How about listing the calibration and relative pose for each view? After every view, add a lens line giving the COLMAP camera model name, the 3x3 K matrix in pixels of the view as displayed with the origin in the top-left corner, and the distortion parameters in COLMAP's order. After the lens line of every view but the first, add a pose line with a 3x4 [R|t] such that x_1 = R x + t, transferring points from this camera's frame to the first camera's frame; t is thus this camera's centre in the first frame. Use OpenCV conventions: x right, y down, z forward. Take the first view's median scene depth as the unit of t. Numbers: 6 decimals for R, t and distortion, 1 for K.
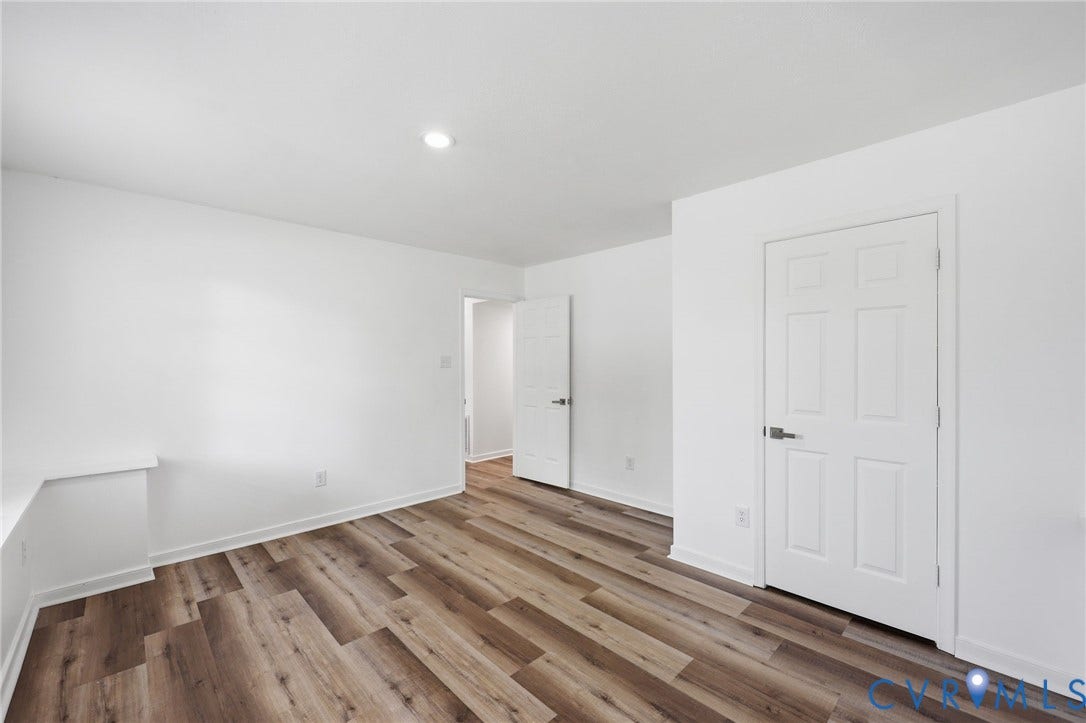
lens RADIAL K [[437.4, 0, 540.5], [0, 437.4, 362.9], [0, 0, 1]] dist [-0.000250, -0.000023]
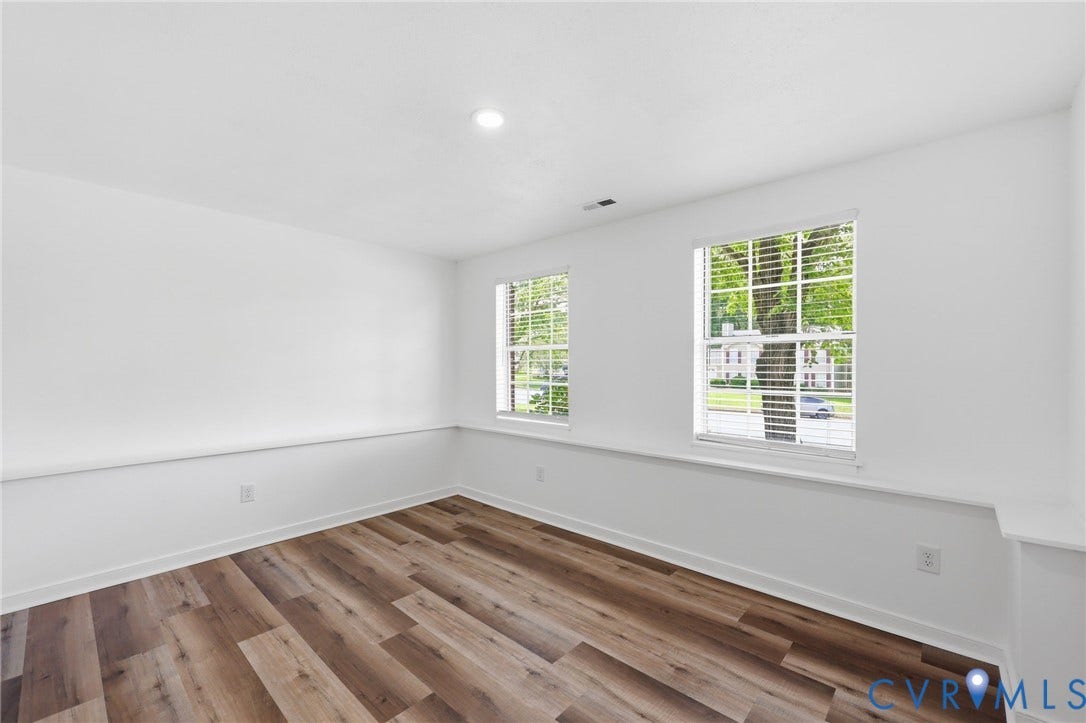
lens RADIAL K [[437.4, 0, 540.5], [0, 437.4, 362.9], [0, 0, 1]] dist [-0.000250, -0.000023]
pose [[-0.997685, 0.001894, -0.067979, -0.294685], [0.002078, 0.999994, -0.002634, 0.007363], [0.067974, -0.002770, -0.997683, 2.029055]]
